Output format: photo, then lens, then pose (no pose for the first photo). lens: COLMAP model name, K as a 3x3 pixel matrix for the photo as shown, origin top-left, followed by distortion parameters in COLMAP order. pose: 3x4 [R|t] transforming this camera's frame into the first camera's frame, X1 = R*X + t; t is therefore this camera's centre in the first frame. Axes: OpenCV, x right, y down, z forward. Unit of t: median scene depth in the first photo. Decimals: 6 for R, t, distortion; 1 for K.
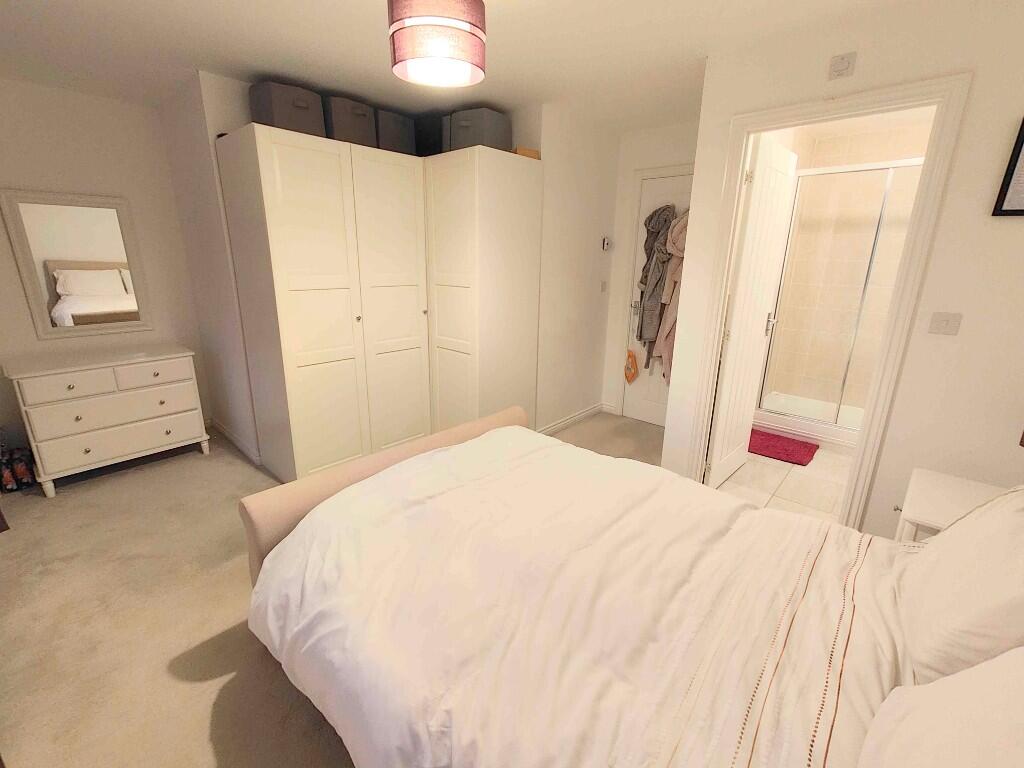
lens RADIAL K [[446.0, 0, 511.4], [0, 446.0, 383.0], [0, 0, 1]] dist [-0.000035, 0.000131]
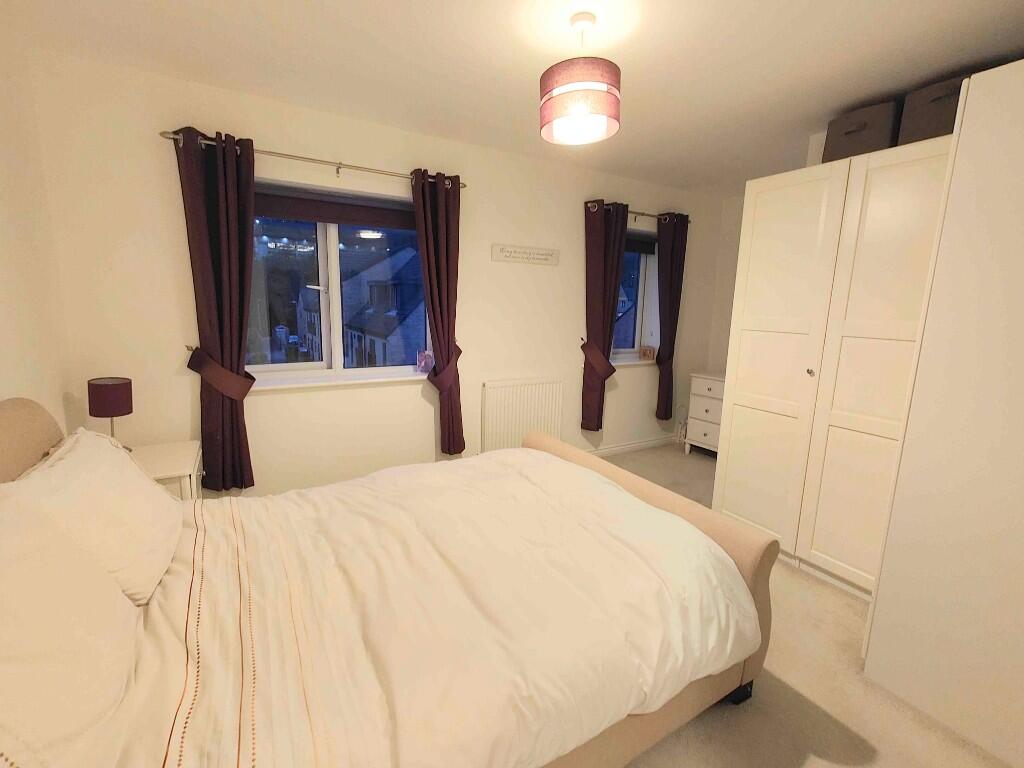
lens RADIAL K [[446.0, 0, 512.4], [0, 446.0, 378.8], [0, 0, 1]] dist [-0.000035, 0.000131]
pose [[-0.281065, 0.141662, -0.949176, 1.257922], [-0.293533, 0.928956, 0.225564, -0.348135], [0.913696, 0.342012, -0.219515, 1.496335]]
